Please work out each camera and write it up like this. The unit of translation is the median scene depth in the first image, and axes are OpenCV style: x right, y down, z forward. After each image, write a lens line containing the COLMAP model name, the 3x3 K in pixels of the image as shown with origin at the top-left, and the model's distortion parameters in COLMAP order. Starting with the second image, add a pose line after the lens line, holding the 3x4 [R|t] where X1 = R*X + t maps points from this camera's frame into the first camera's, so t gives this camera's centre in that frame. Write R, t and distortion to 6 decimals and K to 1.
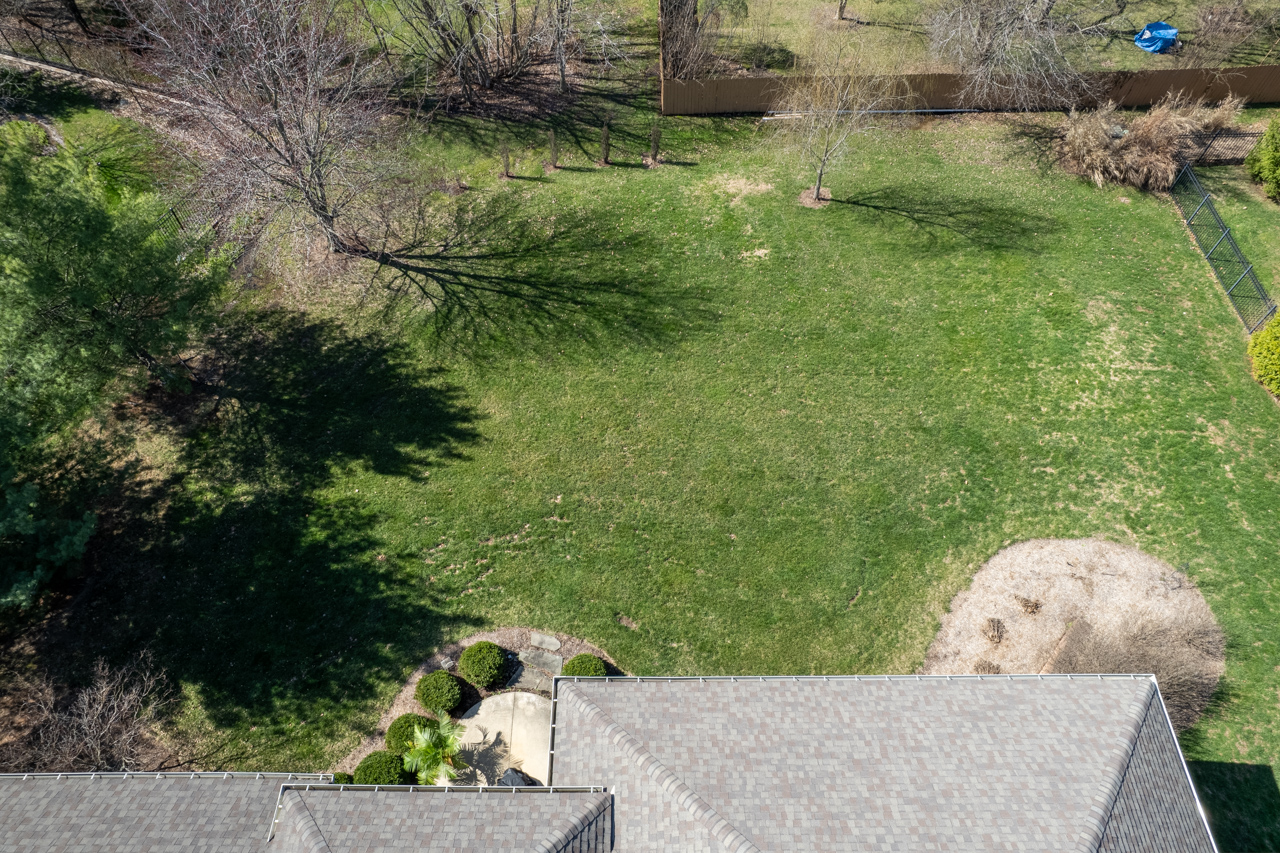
lens RADIAL K [[825.6, 0, 642.9], [0, 825.6, 428.0], [0, 0, 1]] dist [-0.075217, 0.065281]
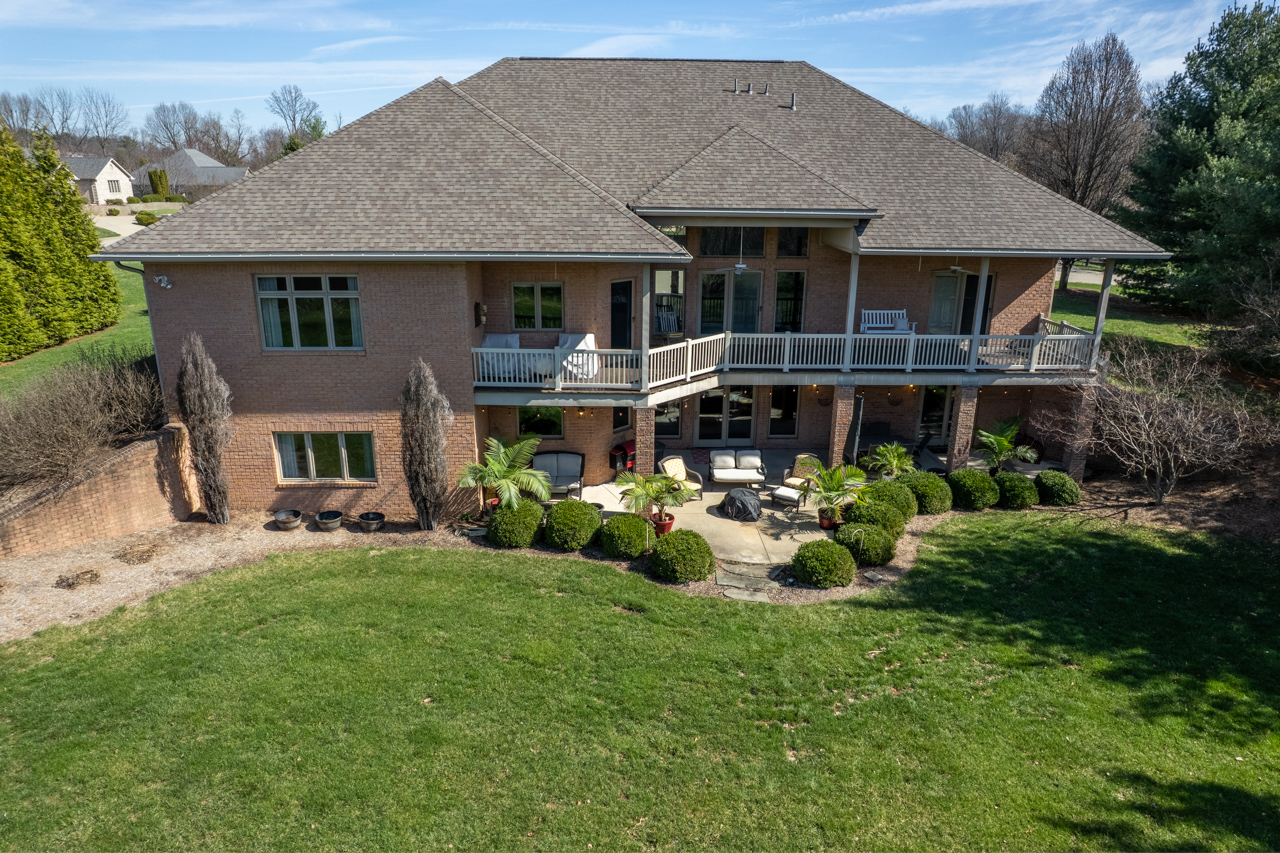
lens RADIAL K [[825.6, 0, 642.9], [0, 825.6, 428.0], [0, 0, 1]] dist [-0.075217, 0.065281]
pose [[-0.998601, -0.002005, -0.052841, 0.004560], [-0.051246, 0.283098, 0.957721, -0.372474], [0.013039, 0.959089, -0.282805, 0.921088]]
